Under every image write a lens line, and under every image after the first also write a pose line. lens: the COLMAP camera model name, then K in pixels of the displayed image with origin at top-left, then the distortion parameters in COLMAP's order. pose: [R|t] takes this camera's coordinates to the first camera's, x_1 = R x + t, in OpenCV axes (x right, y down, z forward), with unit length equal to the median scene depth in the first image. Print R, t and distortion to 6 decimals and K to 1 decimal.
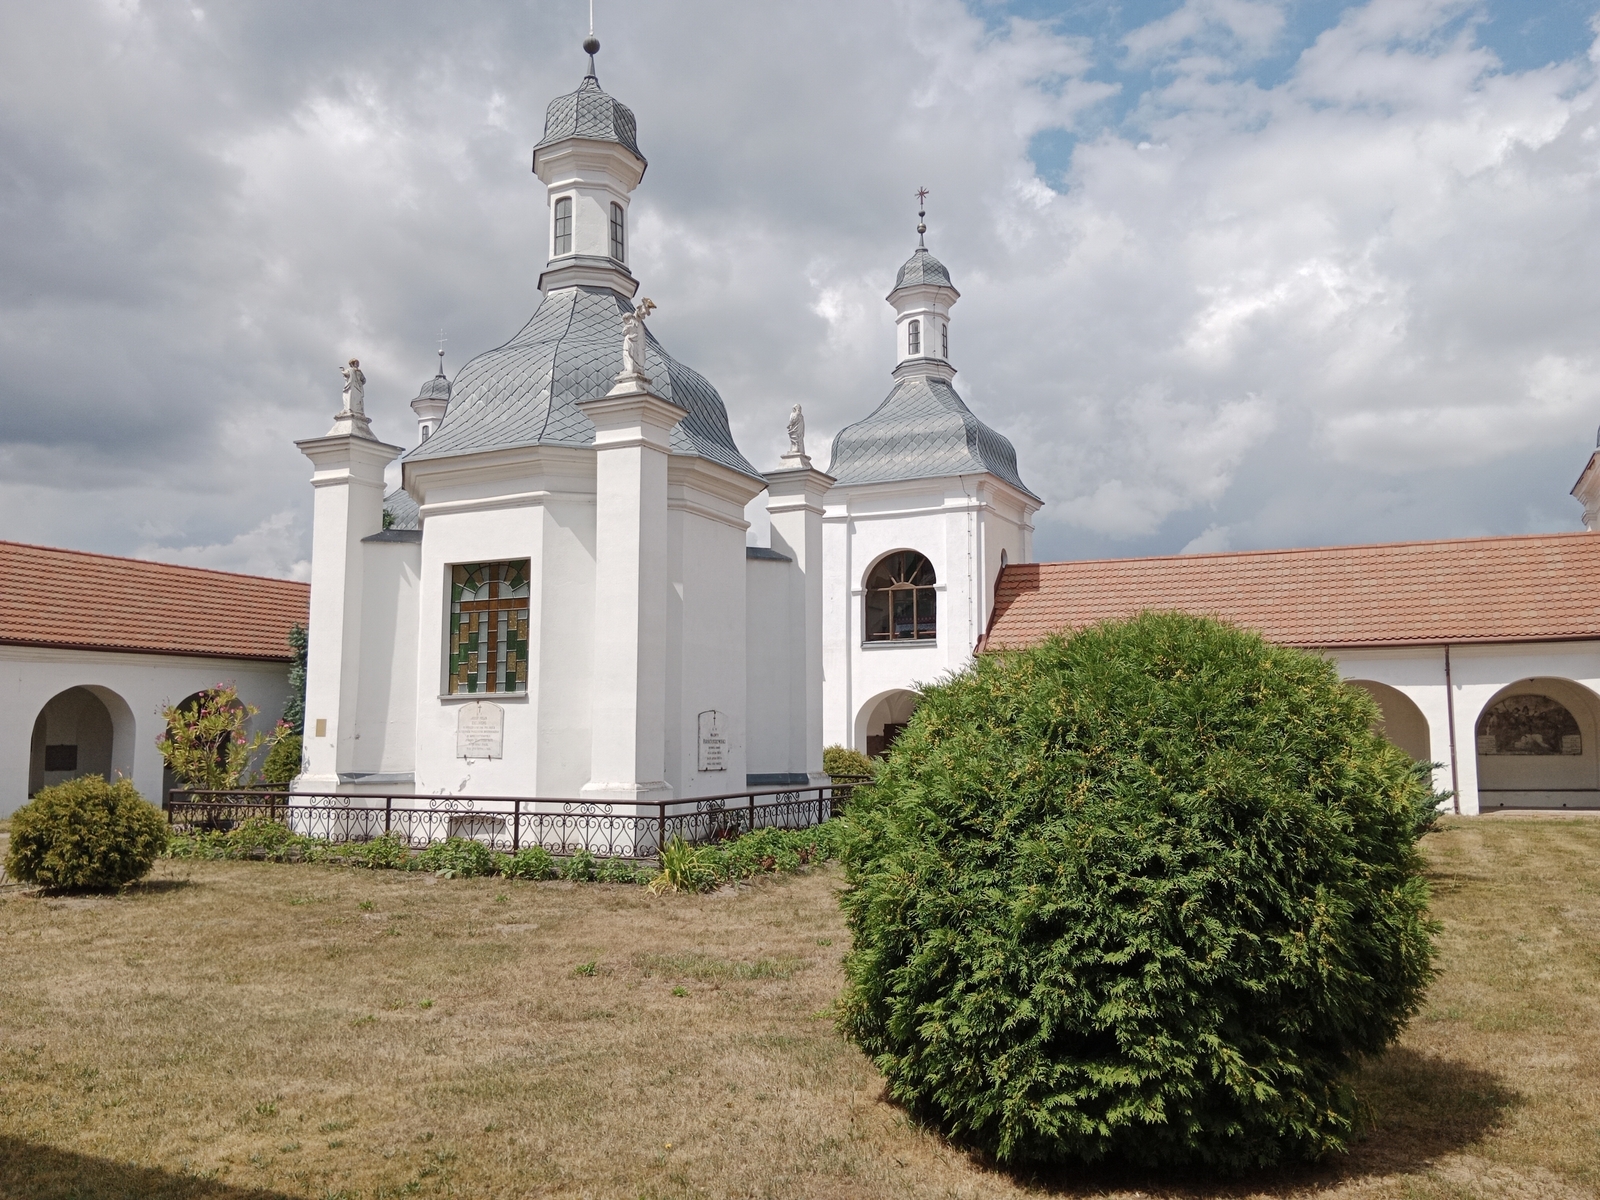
lens RADIAL K [[1233.0, 0, 800.0], [0, 1233.0, 600.0], [0, 0, 1]] dist [0.101472, -0.177945]
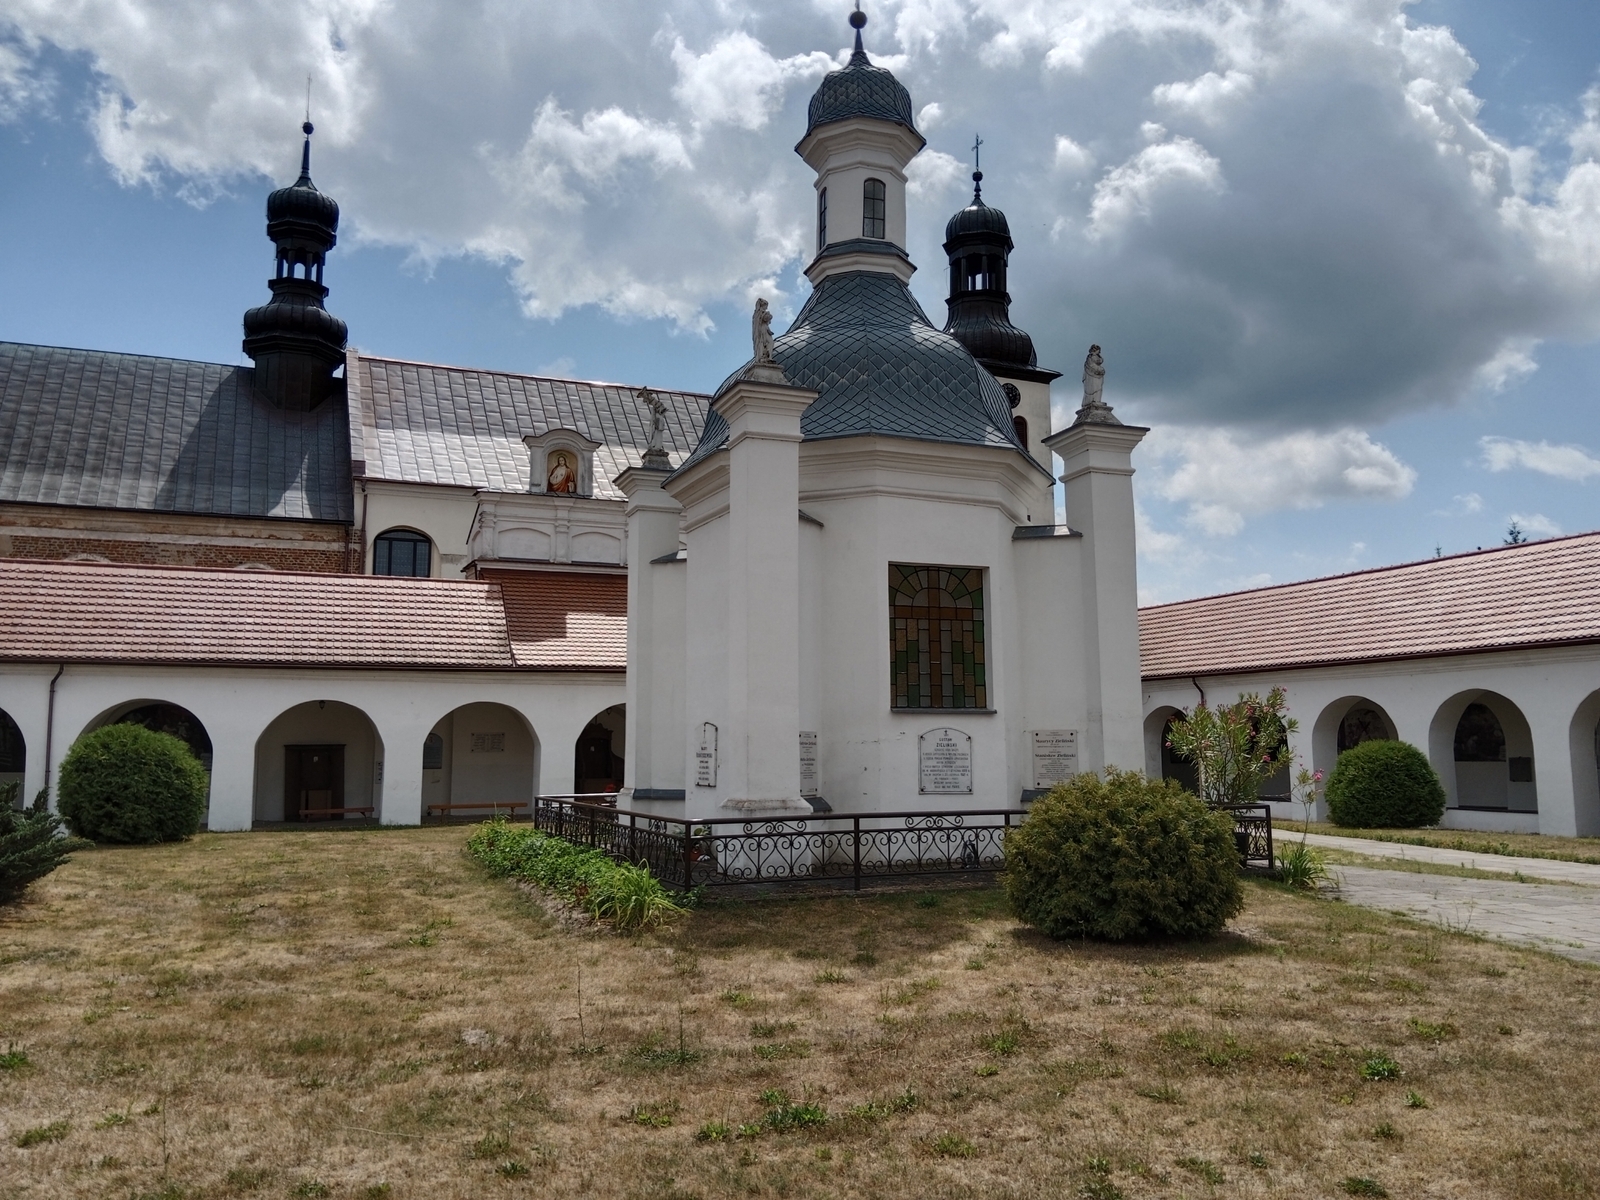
lens RADIAL K [[1233.0, 0, 800.0], [0, 1233.0, 600.0], [0, 0, 1]] dist [0.101472, -0.177945]
pose [[0.658689, 0.104706, 0.745094, -0.984073], [-0.054304, 0.994303, -0.091720, 0.083623], [-0.750453, 0.019954, 0.660622, 0.454772]]
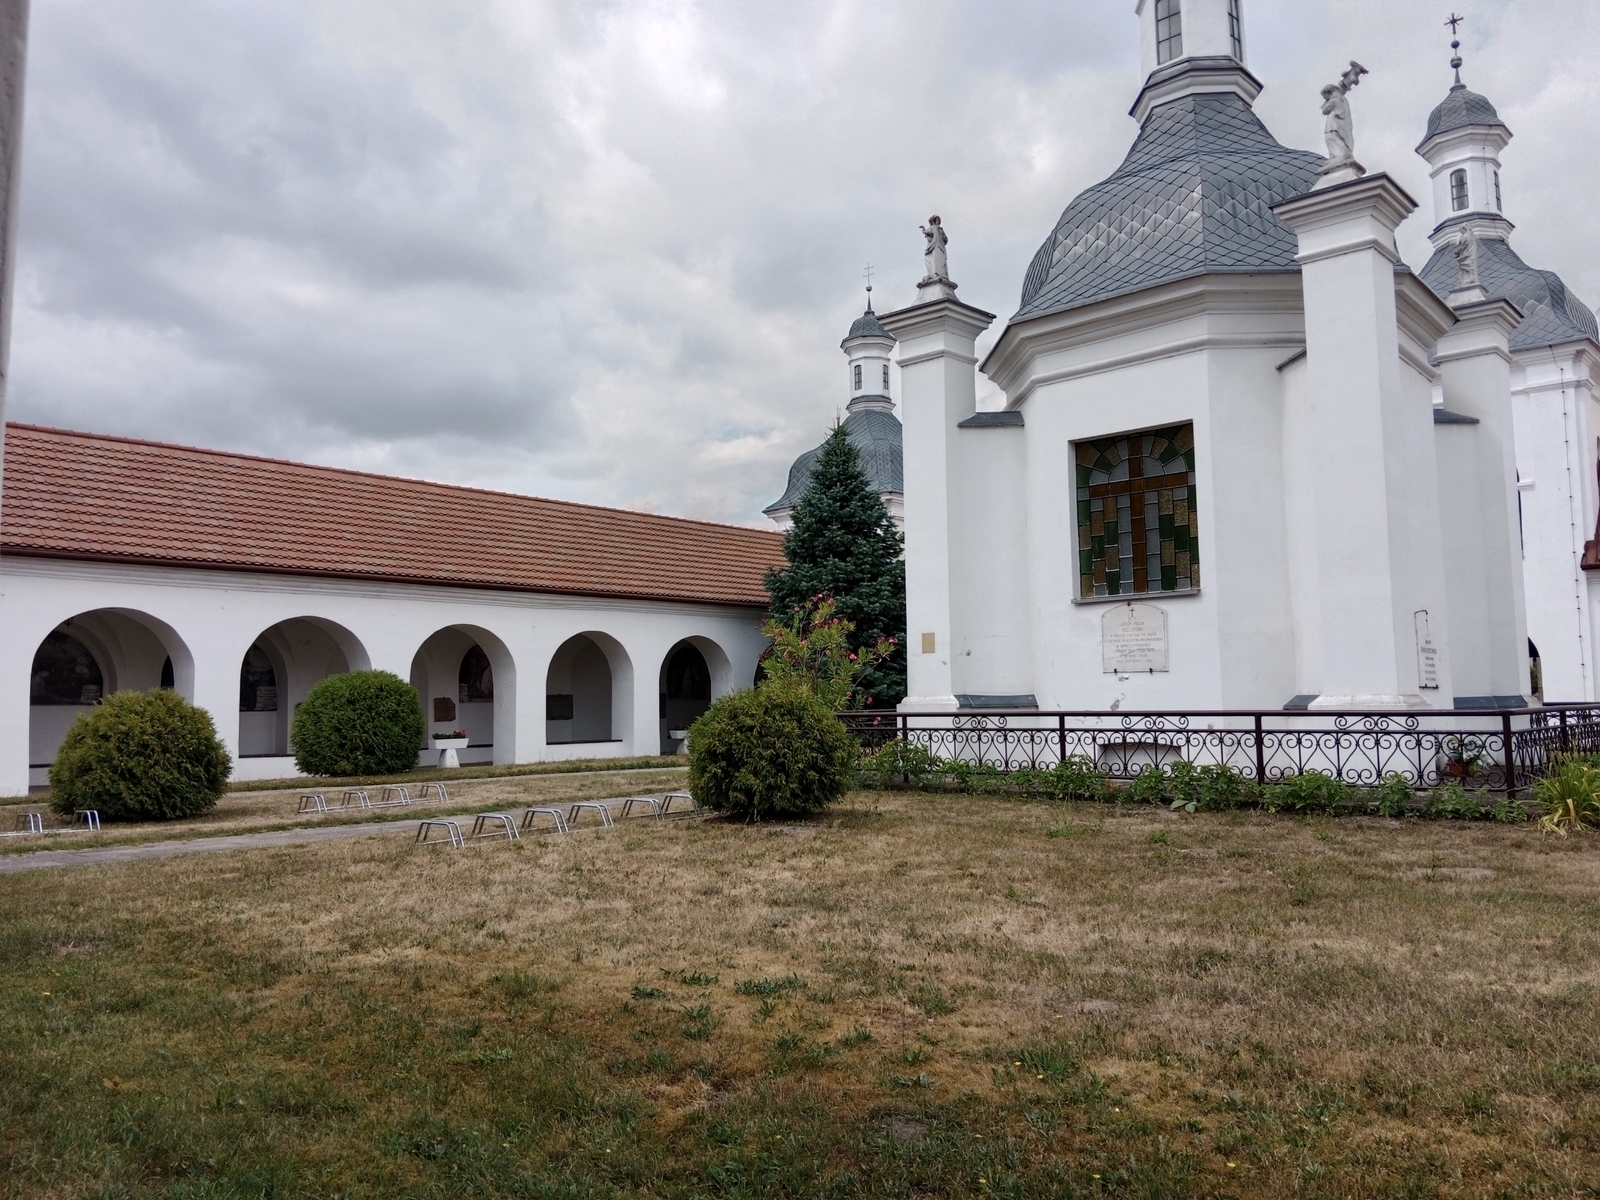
lens RADIAL K [[1233.0, 0, 800.0], [0, 1233.0, 600.0], [0, 0, 1]] dist [0.101472, -0.177945]
pose [[0.963235, -0.036285, -0.266198, -0.241389], [0.042779, 0.998911, 0.018638, 0.053155], [0.265232, -0.029340, 0.963738, 0.154136]]
